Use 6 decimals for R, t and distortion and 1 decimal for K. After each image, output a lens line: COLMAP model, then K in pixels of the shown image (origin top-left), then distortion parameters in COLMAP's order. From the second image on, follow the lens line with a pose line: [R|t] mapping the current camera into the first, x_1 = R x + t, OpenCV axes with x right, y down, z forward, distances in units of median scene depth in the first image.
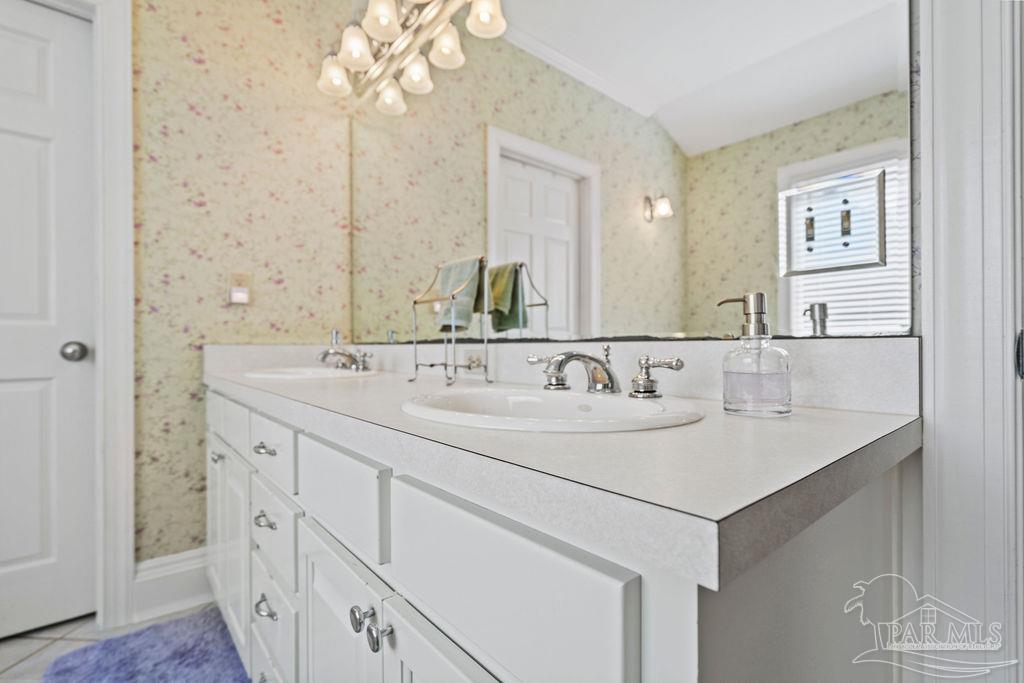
lens RADIAL K [[468.7, 0, 513.6], [0, 468.7, 343.4], [0, 0, 1]] dist [-0.001805, 0.000000]
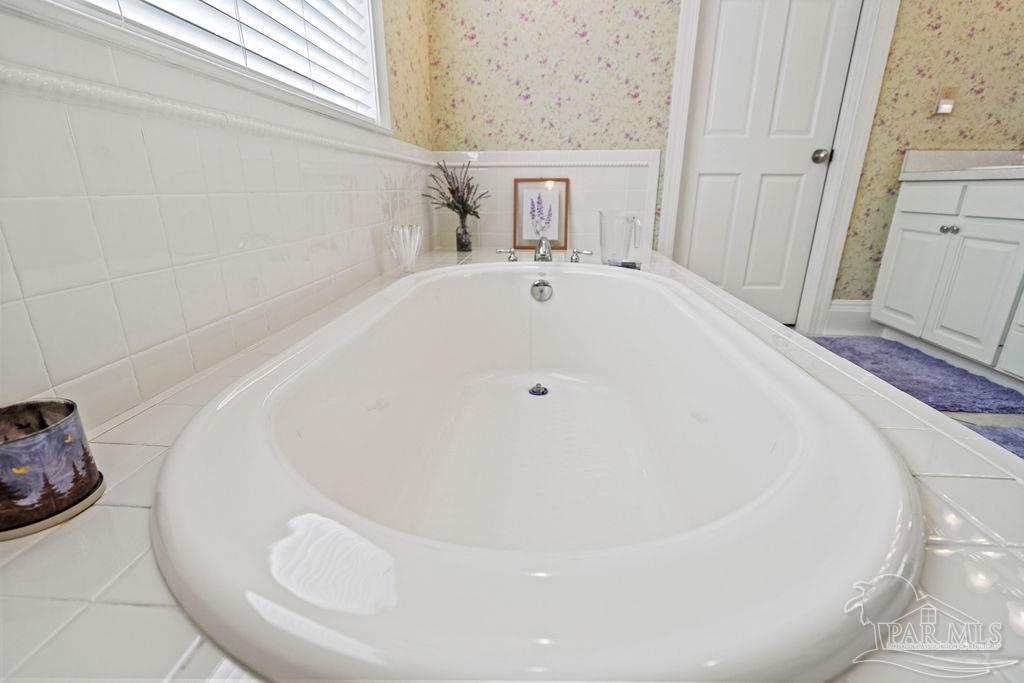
lens RADIAL K [[468.7, 0, 510.7], [0, 468.7, 340.4], [0, 0, 1]] dist [-0.001805, 0.000000]
pose [[0.720224, 0.222928, -0.656948, -0.482770], [-0.003370, 0.948076, 0.318025, 0.096120], [0.693733, -0.226836, 0.683579, -0.801454]]
